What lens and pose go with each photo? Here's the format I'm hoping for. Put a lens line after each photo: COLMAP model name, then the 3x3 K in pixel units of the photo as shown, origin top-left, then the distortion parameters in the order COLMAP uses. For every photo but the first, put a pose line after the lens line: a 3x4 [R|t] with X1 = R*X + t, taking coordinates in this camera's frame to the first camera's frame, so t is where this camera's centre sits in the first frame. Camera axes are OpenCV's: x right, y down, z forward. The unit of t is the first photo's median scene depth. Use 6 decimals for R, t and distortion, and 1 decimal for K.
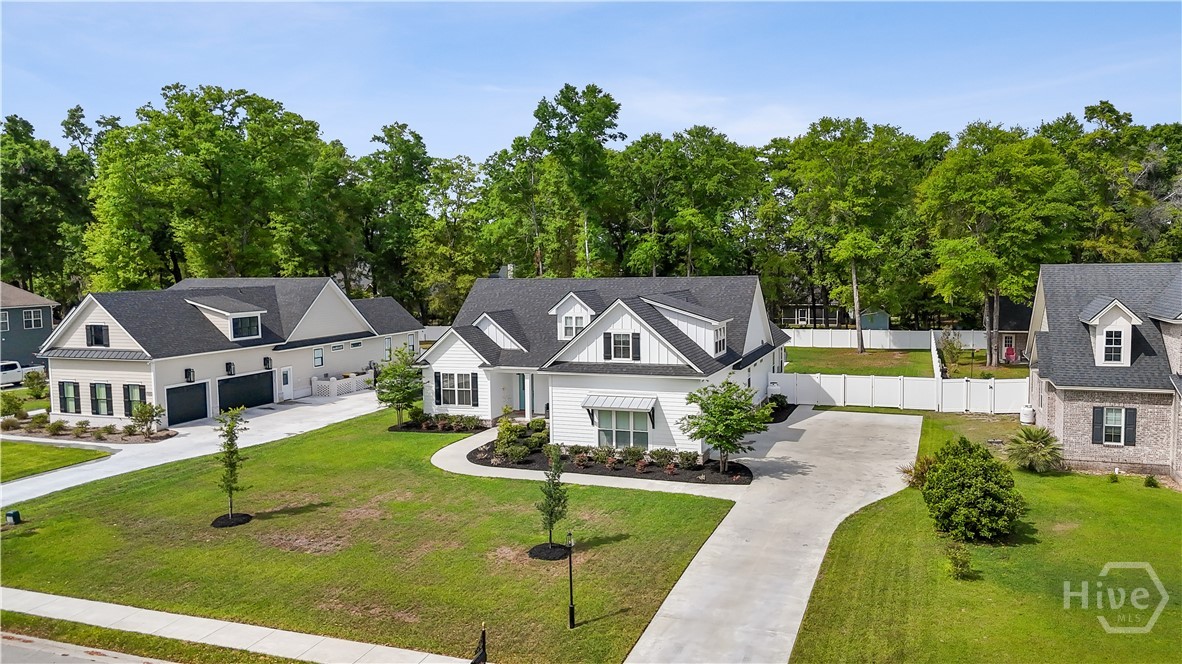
lens RADIAL K [[873.5, 0, 594.8], [0, 873.5, 327.6], [0, 0, 1]] dist [0.072396, -0.075622]
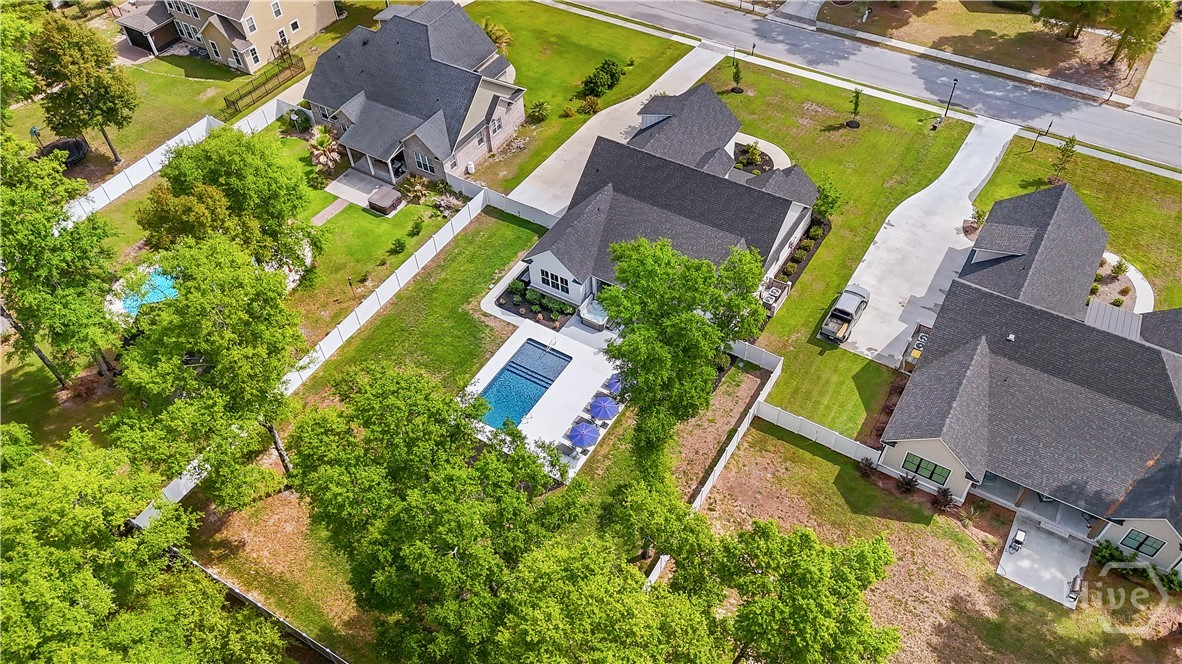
lens RADIAL K [[873.5, 0, 592.6], [0, 873.5, 329.6], [0, 0, 1]] dist [0.072396, -0.075622]
pose [[-0.980602, -0.112829, 0.160276, -0.086420], [0.058609, 0.611506, 0.789066, -1.057860], [-0.187040, 0.783154, -0.593032, 2.170068]]
